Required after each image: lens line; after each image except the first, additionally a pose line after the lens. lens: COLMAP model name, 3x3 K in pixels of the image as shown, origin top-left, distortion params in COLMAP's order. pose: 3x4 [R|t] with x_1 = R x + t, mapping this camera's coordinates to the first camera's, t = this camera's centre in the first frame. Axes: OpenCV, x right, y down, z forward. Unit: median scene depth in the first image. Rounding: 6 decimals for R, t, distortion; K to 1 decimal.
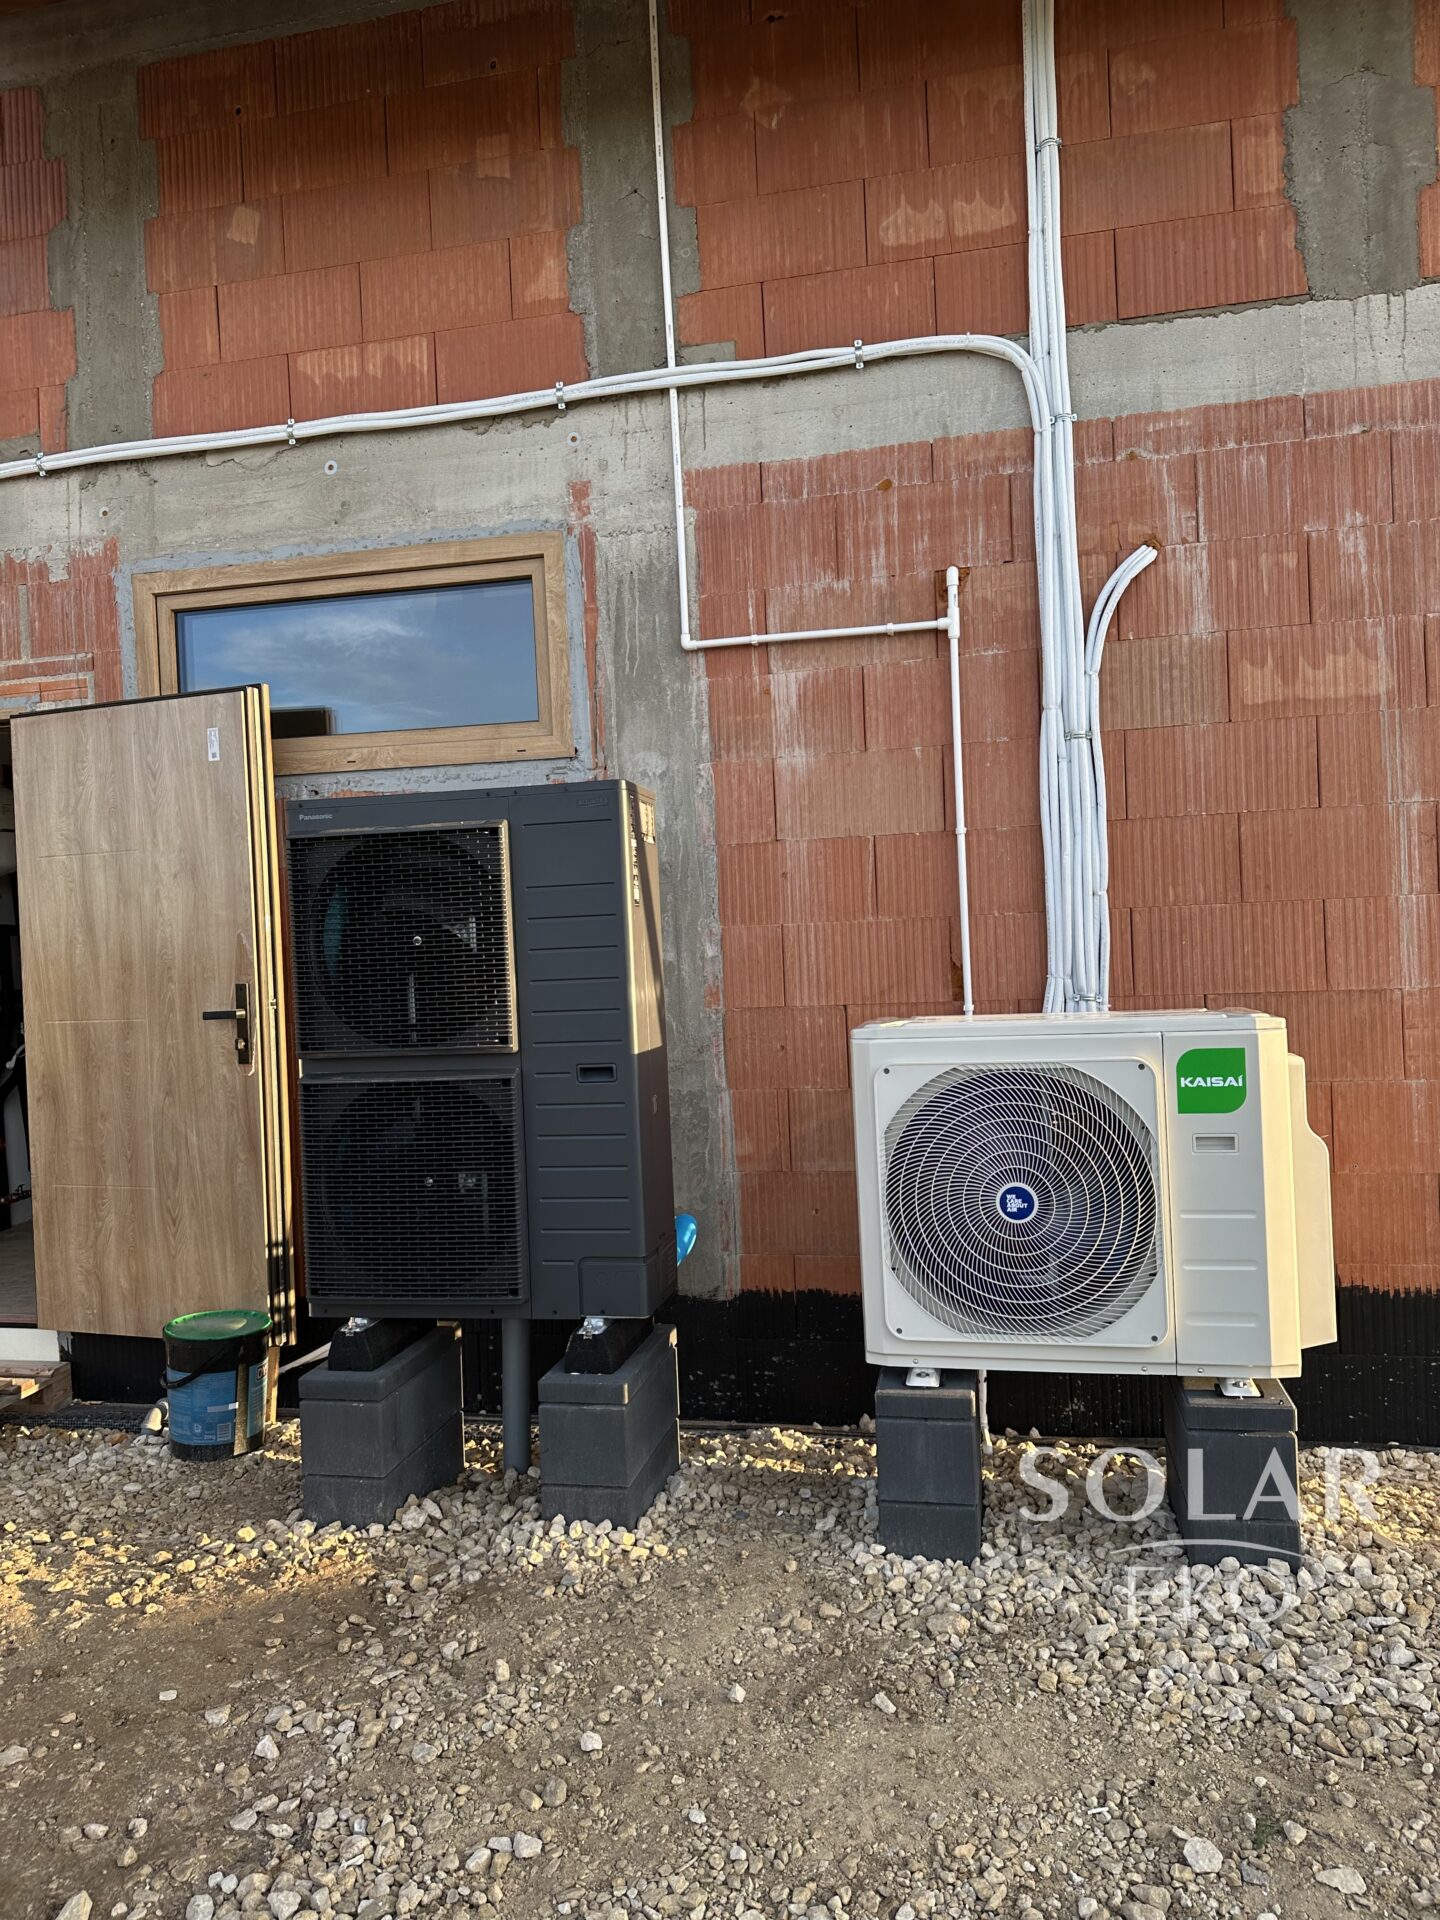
lens RADIAL K [[1353.5, 0, 705.9], [0, 1353.5, 952.6], [0, 0, 1]] dist [0.067339, -0.091387]
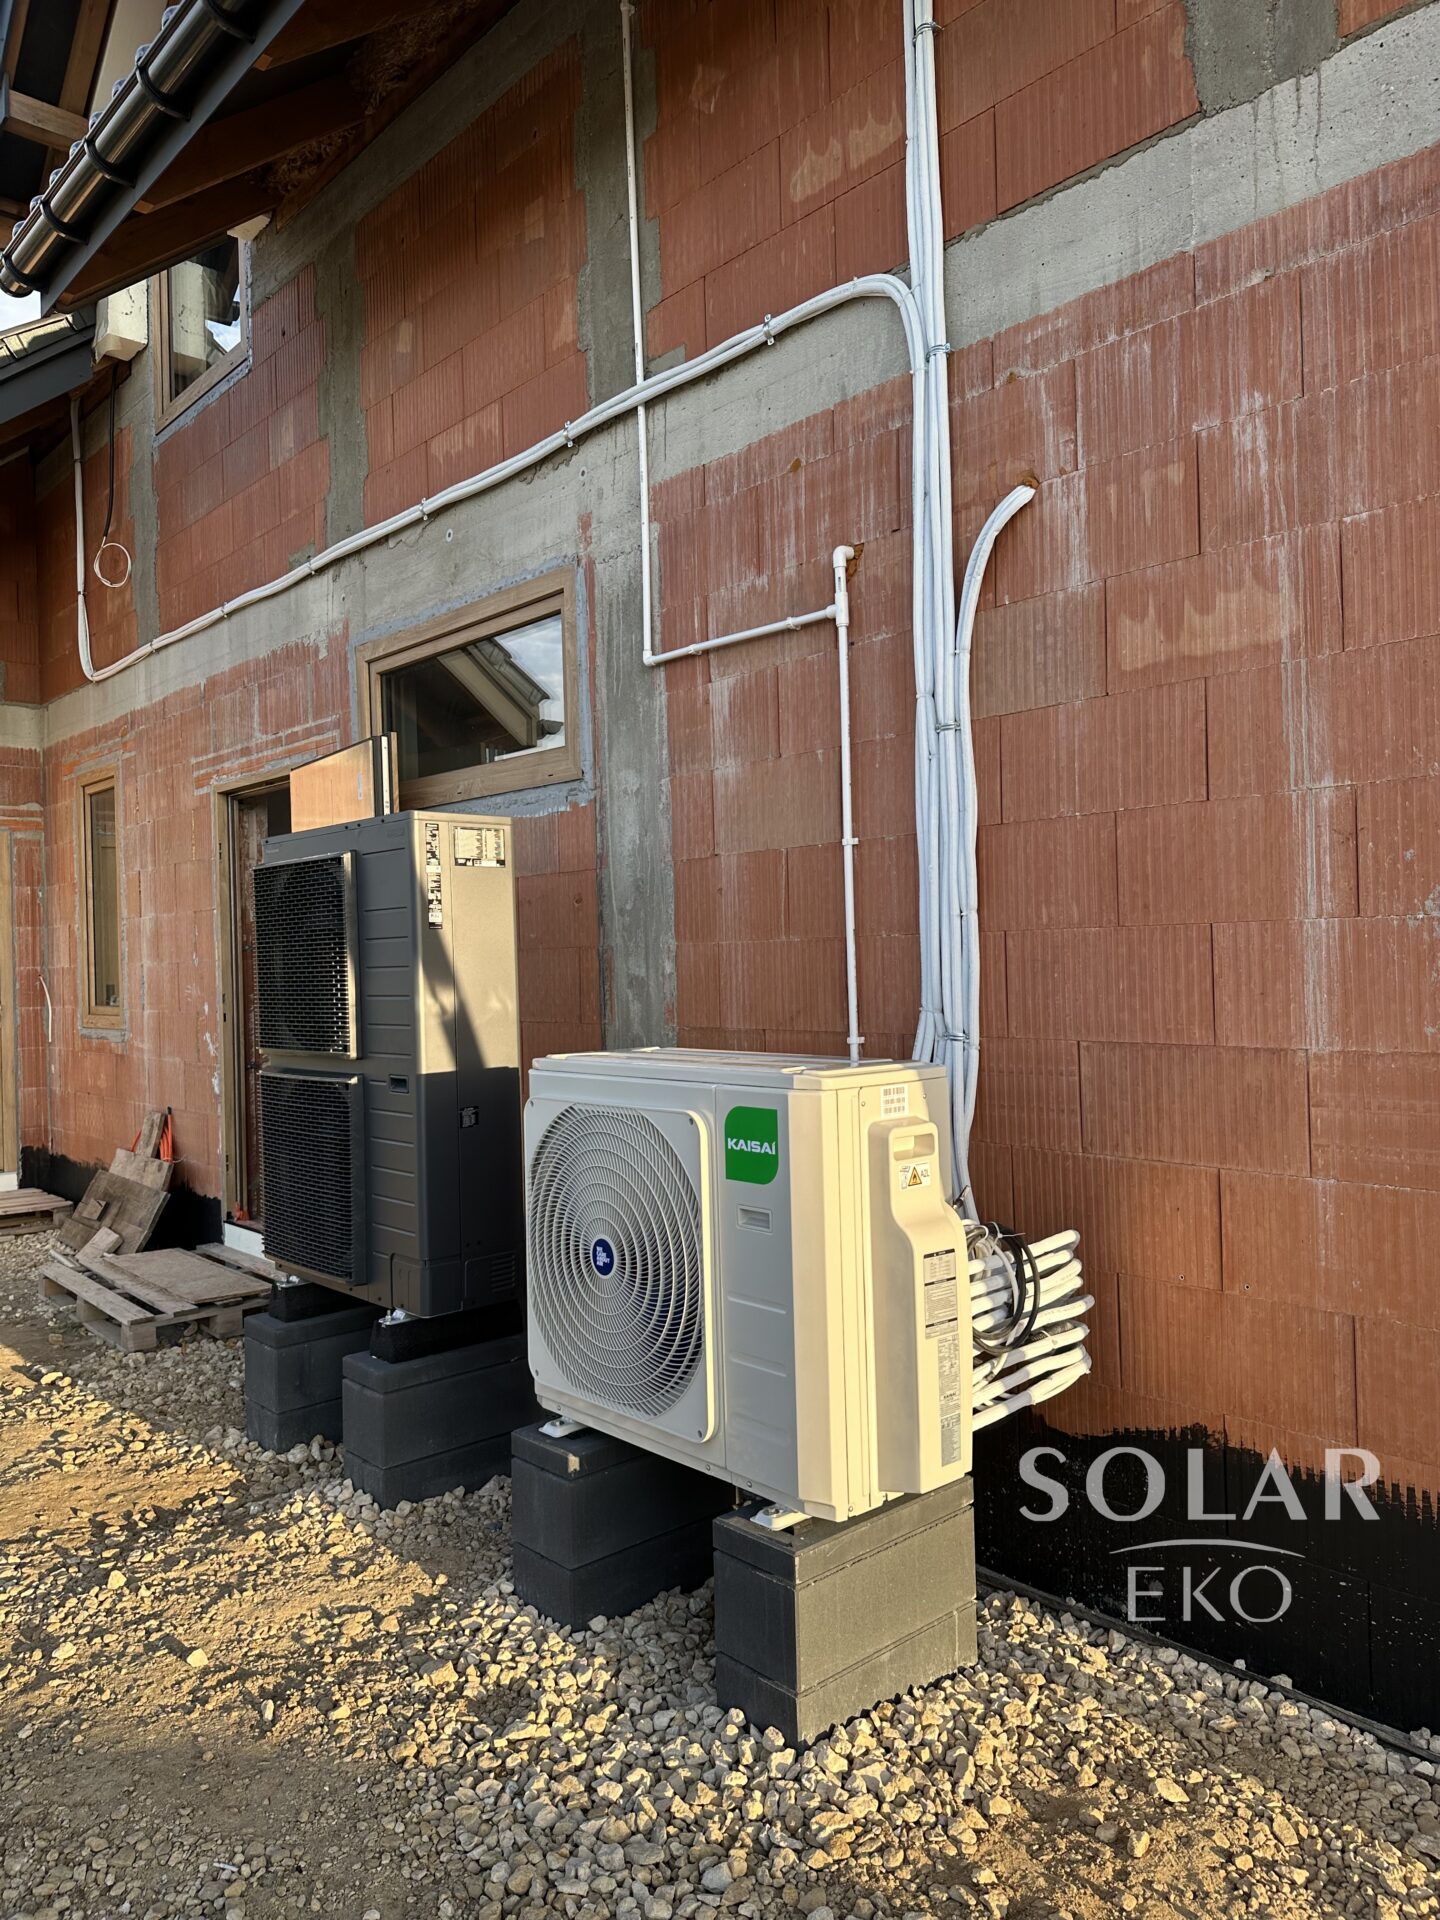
lens RADIAL K [[1353.5, 0, 705.9], [0, 1353.5, 952.6], [0, 0, 1]] dist [0.067339, -0.091387]
pose [[0.810954, 0.018820, -0.584808, 0.648987], [-0.013046, 0.999816, 0.014084, -0.029221], [0.584965, -0.003792, 0.811050, 0.230047]]
